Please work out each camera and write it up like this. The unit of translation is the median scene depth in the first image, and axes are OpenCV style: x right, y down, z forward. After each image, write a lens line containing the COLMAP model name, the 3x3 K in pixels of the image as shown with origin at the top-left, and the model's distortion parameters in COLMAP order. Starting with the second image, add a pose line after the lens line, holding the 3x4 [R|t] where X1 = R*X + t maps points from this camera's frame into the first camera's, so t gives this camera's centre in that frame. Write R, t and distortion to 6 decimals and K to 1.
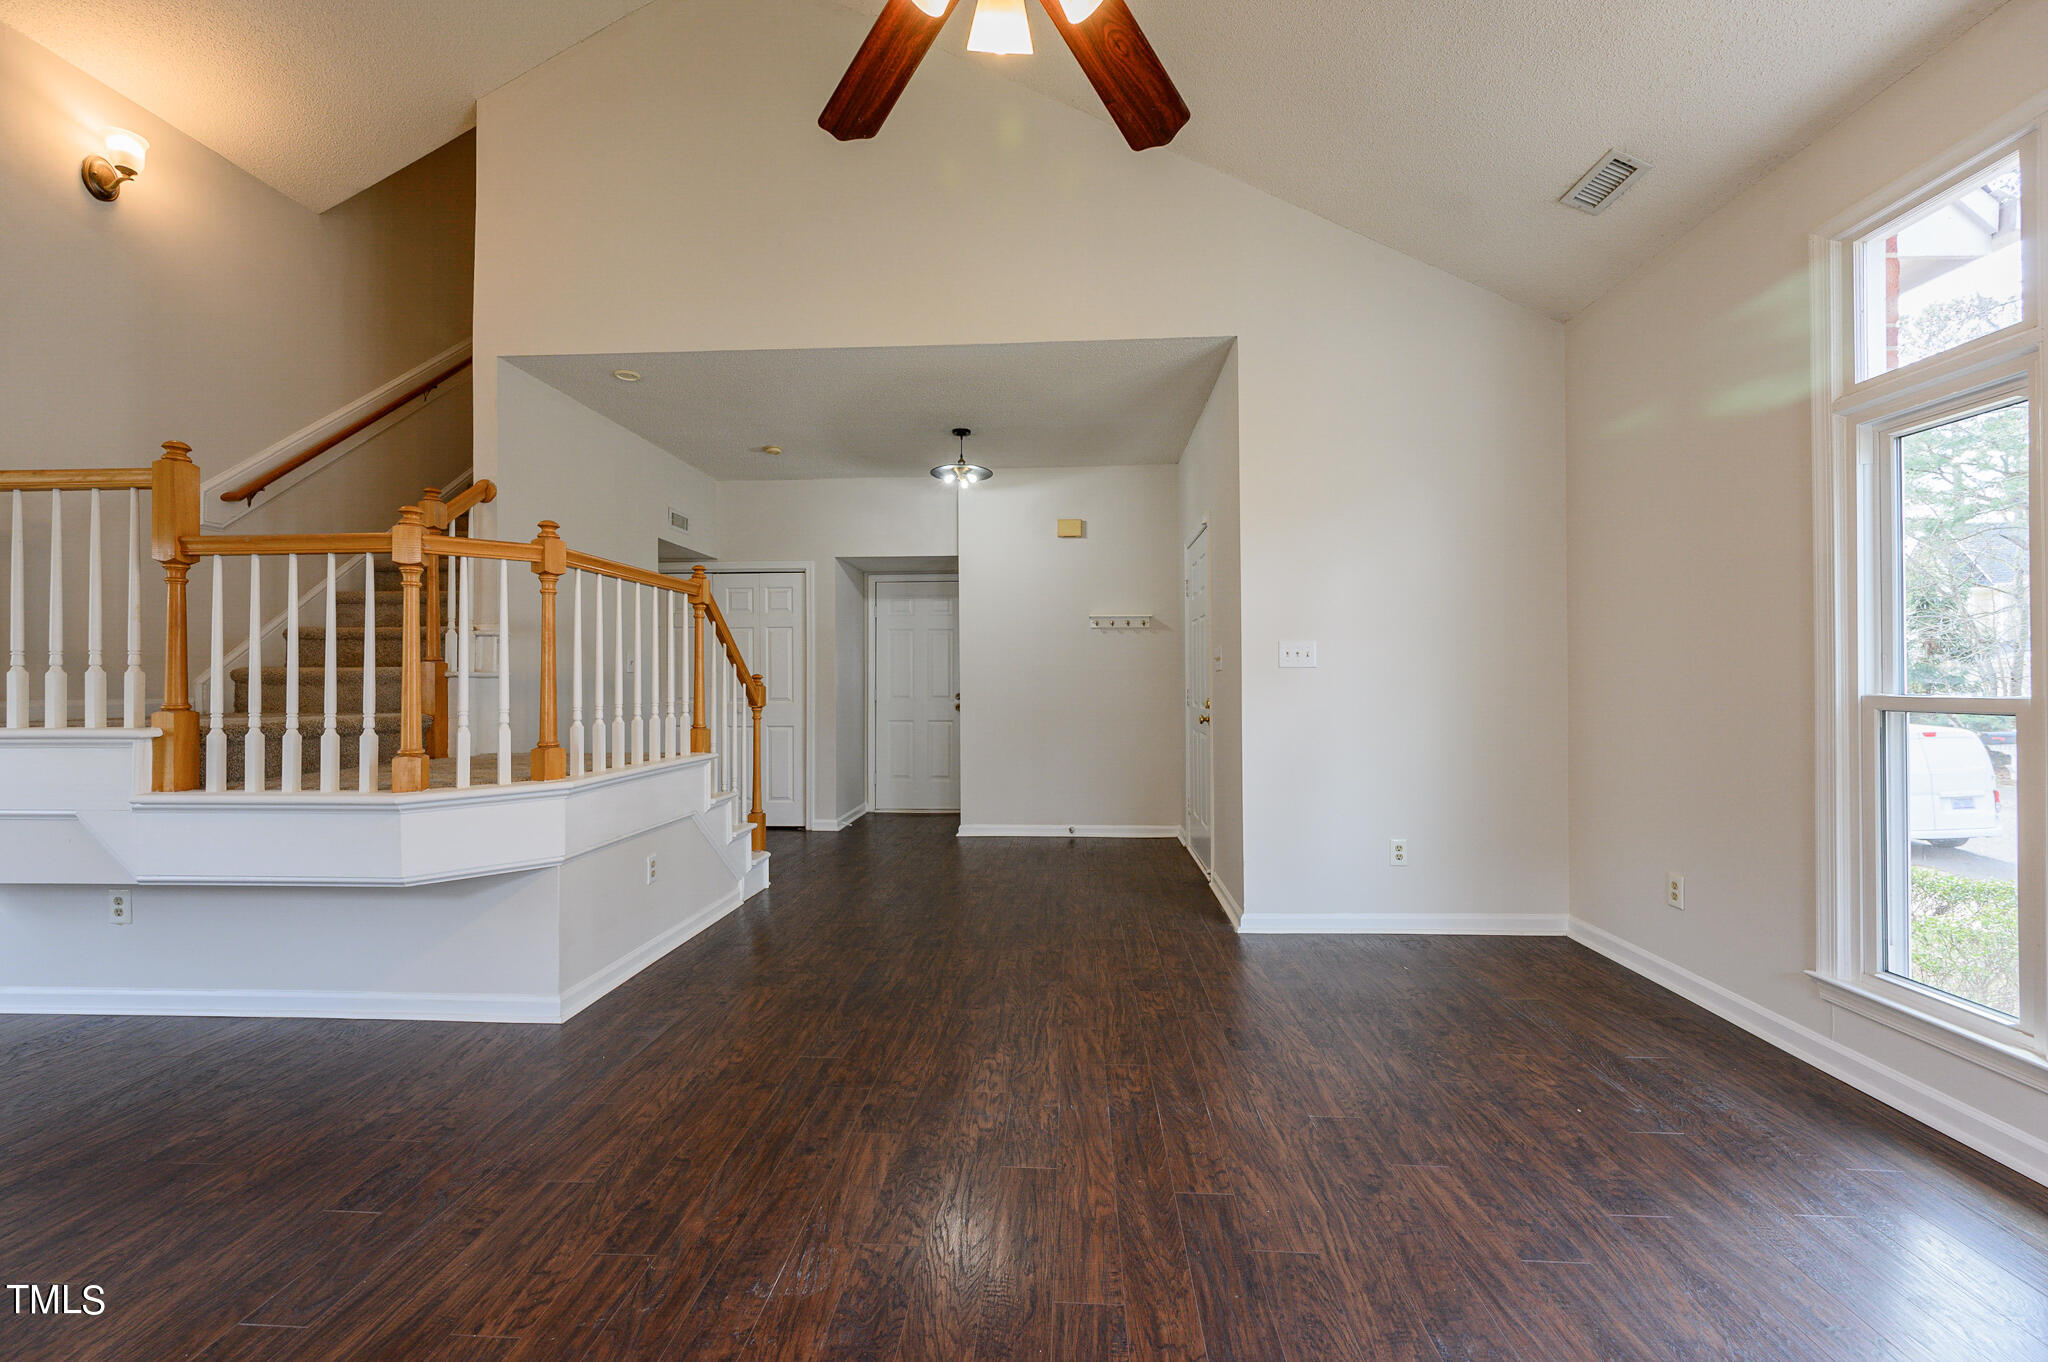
lens RADIAL K [[826.0, 0, 1022.3], [0, 826.0, 673.7], [0, 0, 1]] dist [-0.000734, -0.000267]
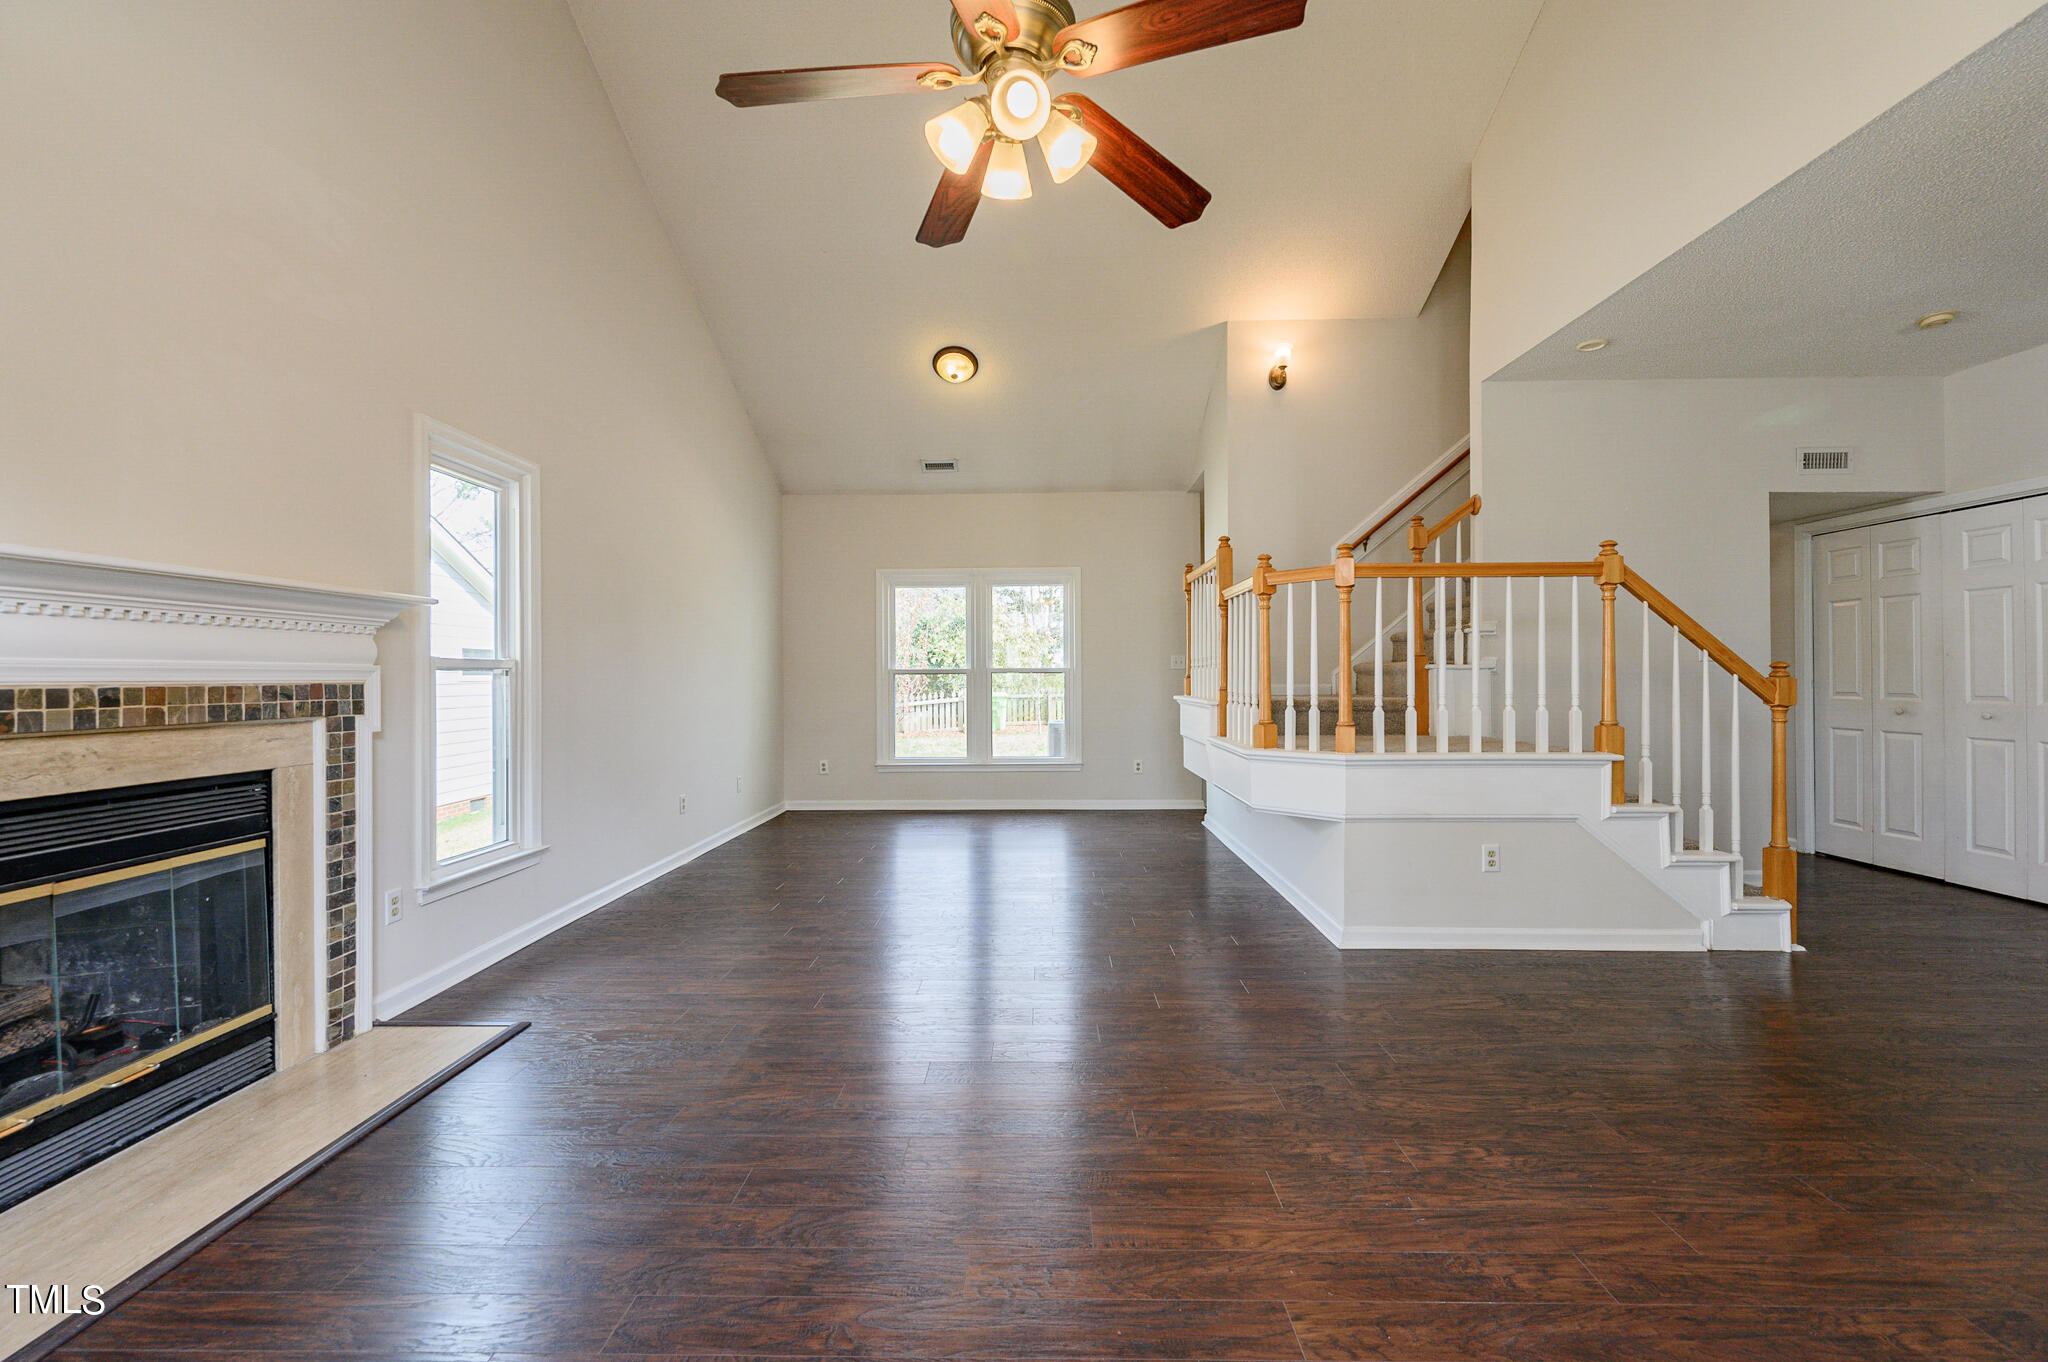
lens RADIAL K [[826.0, 0, 1022.3], [0, 826.0, 673.7], [0, 0, 1]] dist [-0.000734, -0.000267]
pose [[0.031023, -0.000350, -0.999519, 0.594399], [0.011940, 0.999929, 0.000021, 0.003605], [0.999447, -0.011935, 0.031025, 0.434843]]
